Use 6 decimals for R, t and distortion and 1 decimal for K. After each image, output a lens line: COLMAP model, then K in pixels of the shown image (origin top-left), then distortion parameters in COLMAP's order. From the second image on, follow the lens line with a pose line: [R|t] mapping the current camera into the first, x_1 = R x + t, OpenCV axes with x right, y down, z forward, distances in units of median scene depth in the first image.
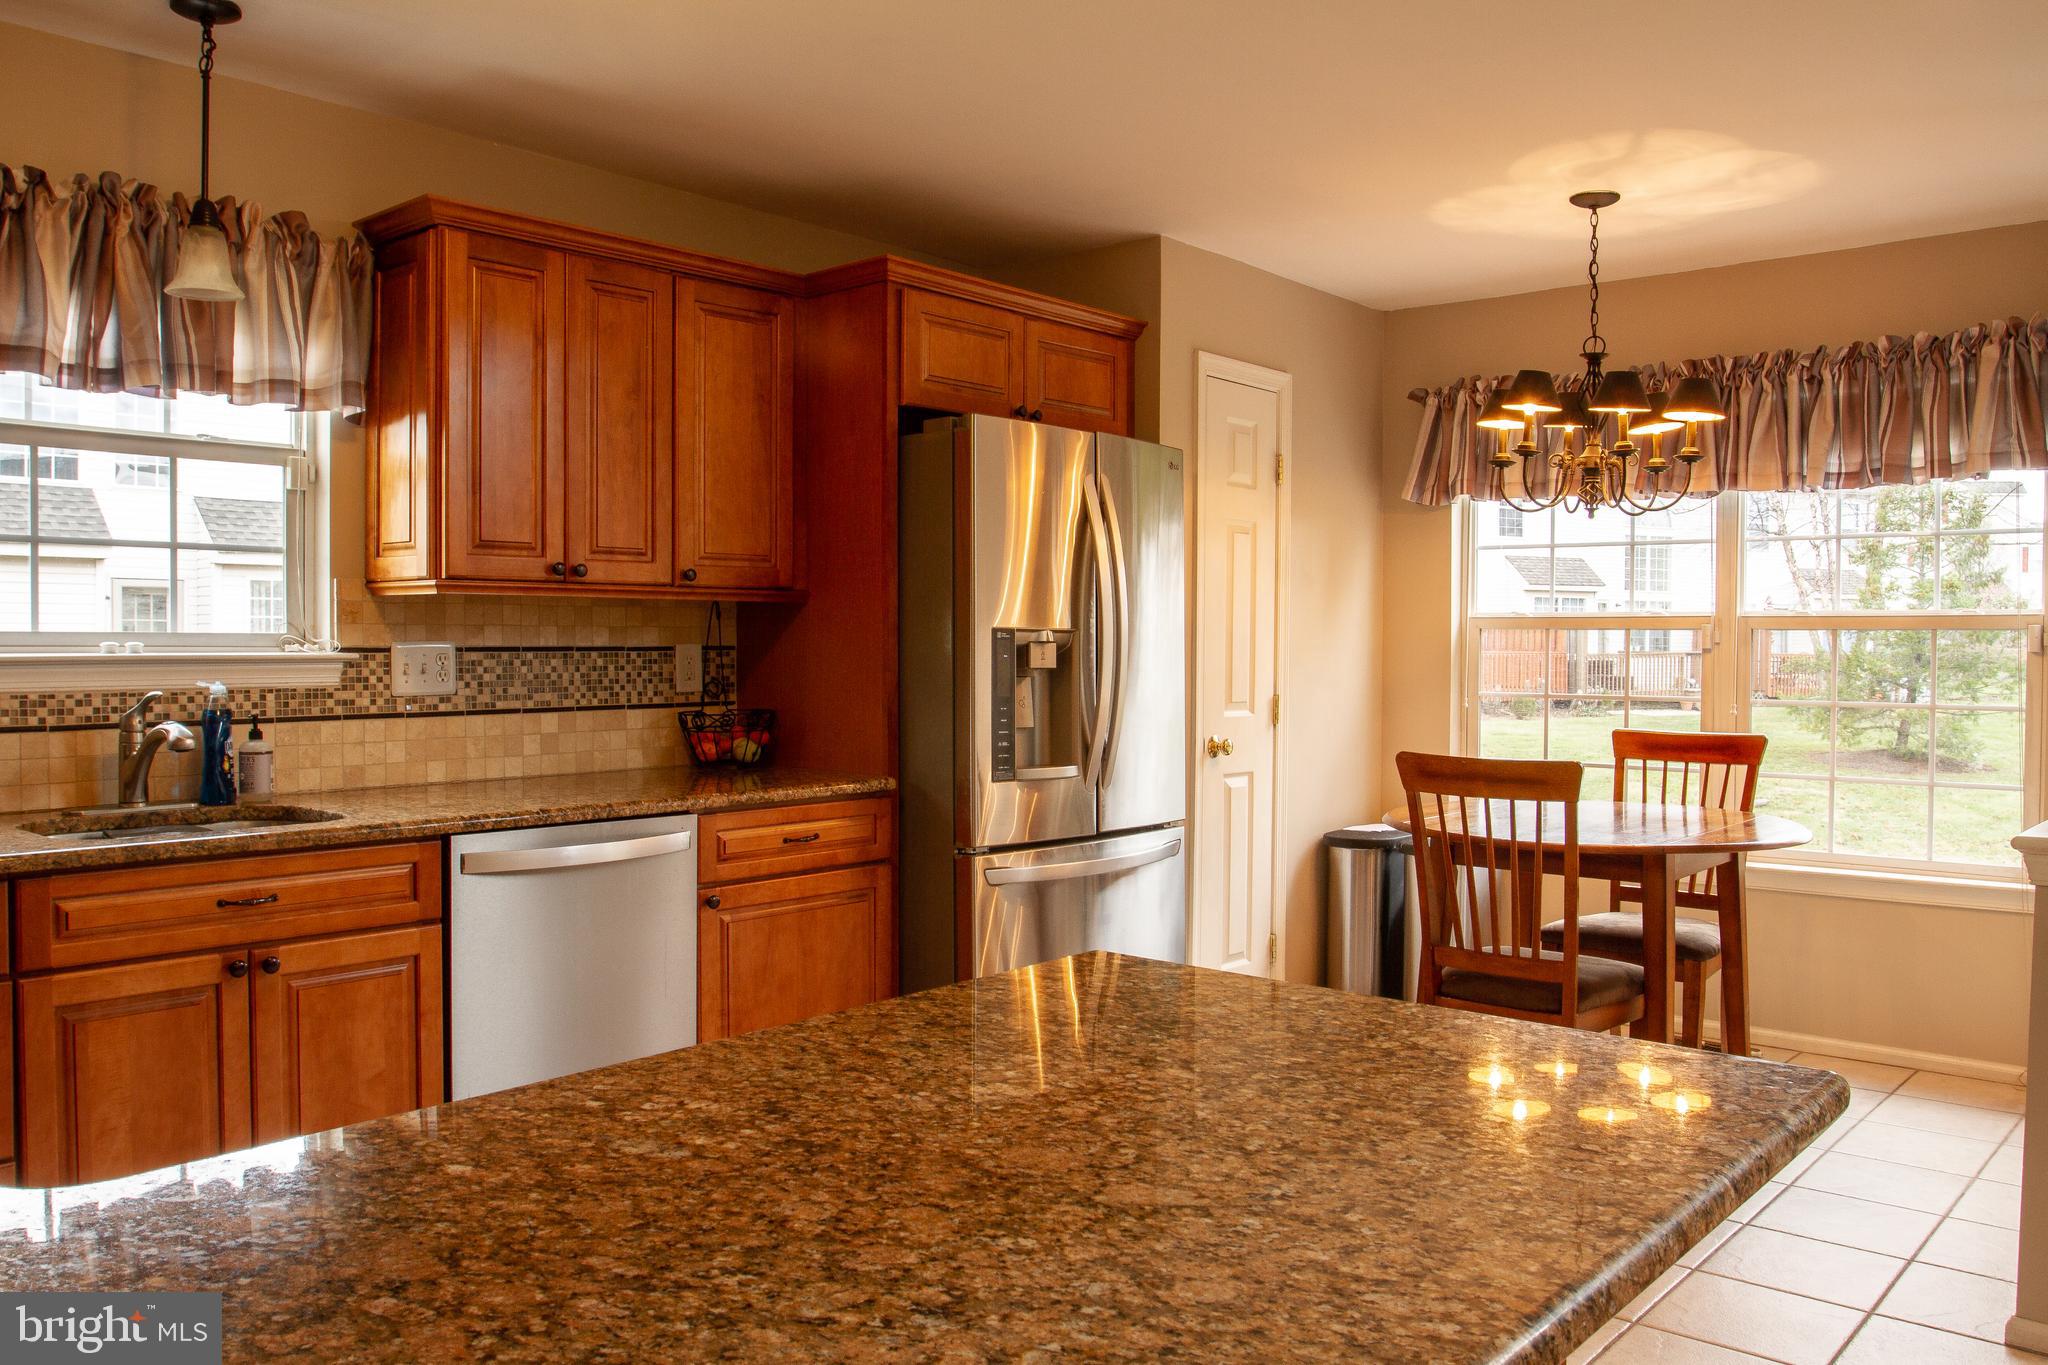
lens RADIAL K [[1607.6, 0, 1024.0], [0, 1607.6, 682.5], [0, 0, 1]] dist [-0.109184, 0.070753]
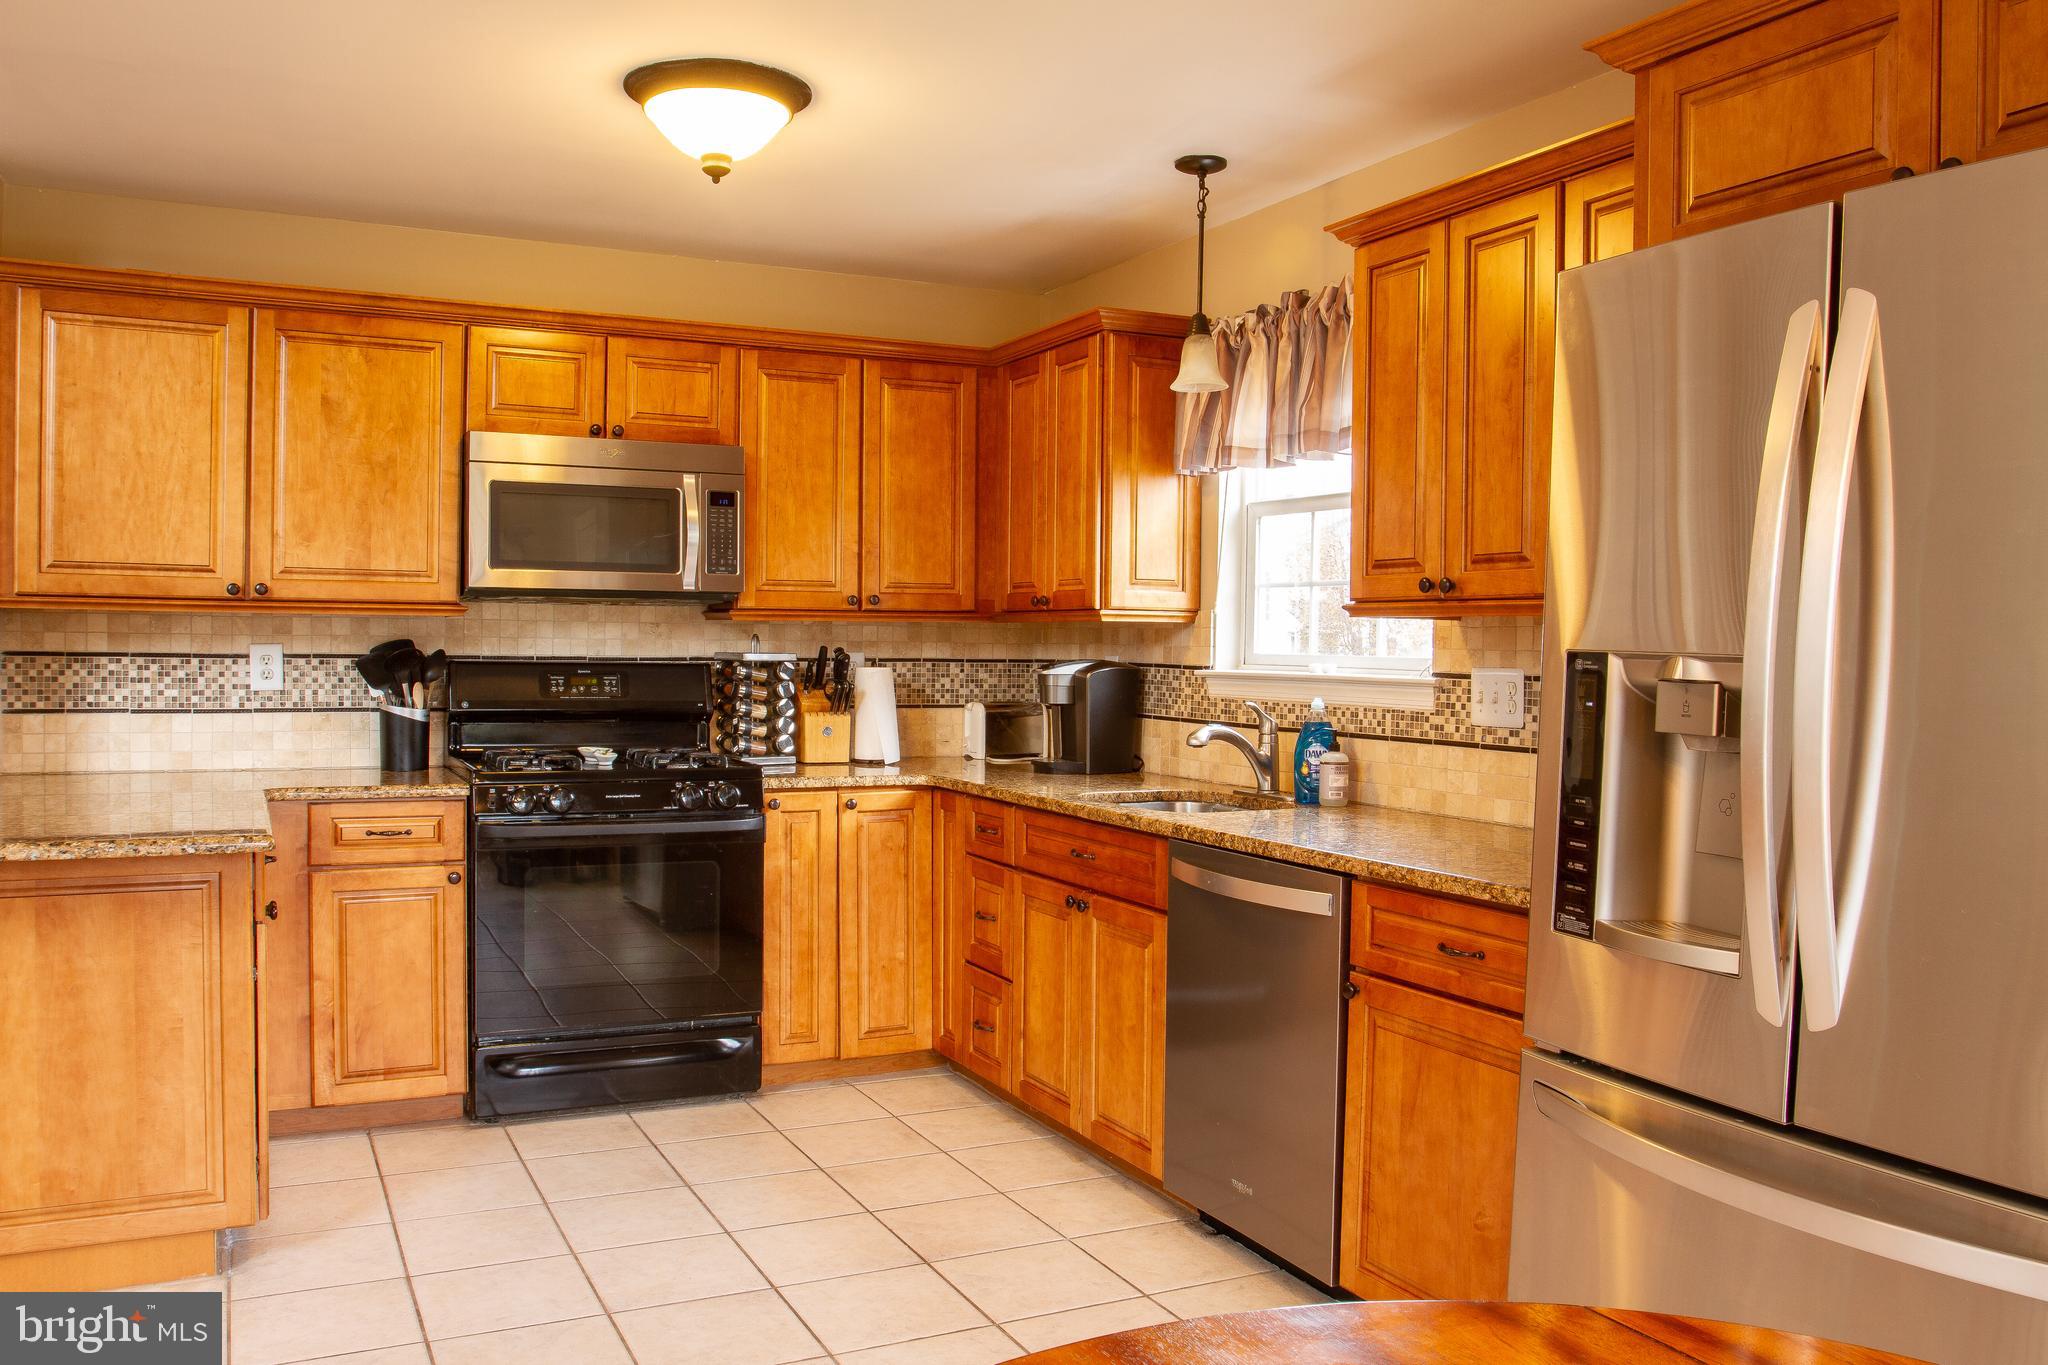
lens RADIAL K [[1607.6, 0, 1024.0], [0, 1607.6, 682.5], [0, 0, 1]] dist [-0.109184, 0.070753]
pose [[-0.379095, 0.010921, -0.925293, 0.552571], [-0.042577, 0.998665, 0.029231, -0.031192], [0.924378, 0.050478, -0.378124, 1.033671]]
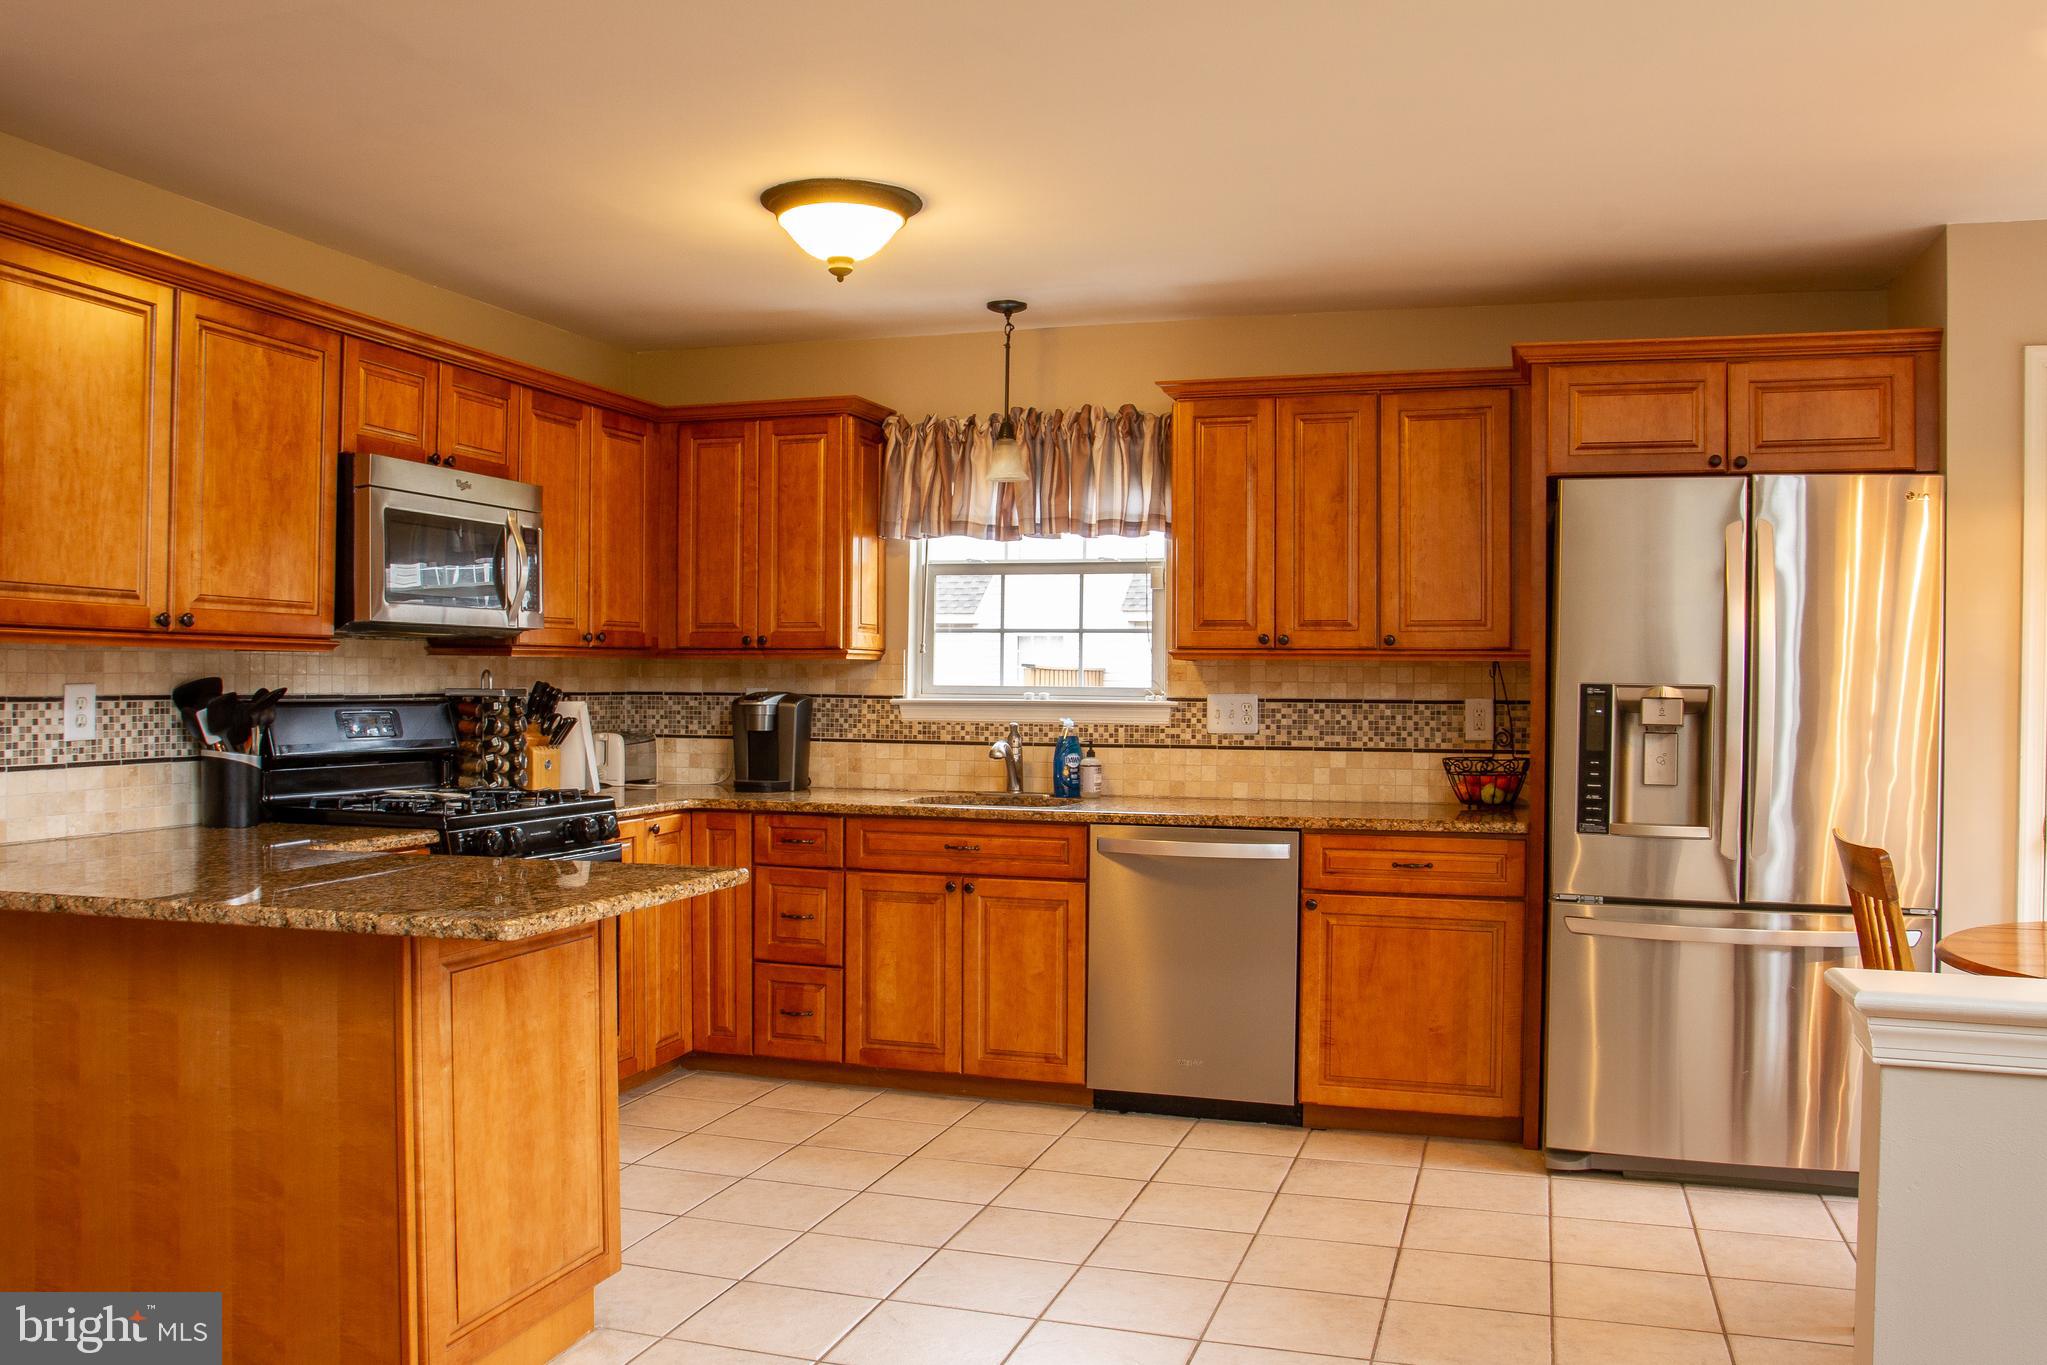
lens RADIAL K [[1658.4, 0, 1017.7], [0, 1658.4, 674.1], [0, 0, 1]] dist [-0.070897, 0.009295]
pose [[0.401050, -0.007444, -0.916026, 0.805488], [-0.031700, 0.999255, -0.022000, -0.005488], [0.915508, 0.037861, 0.400515, 0.243566]]
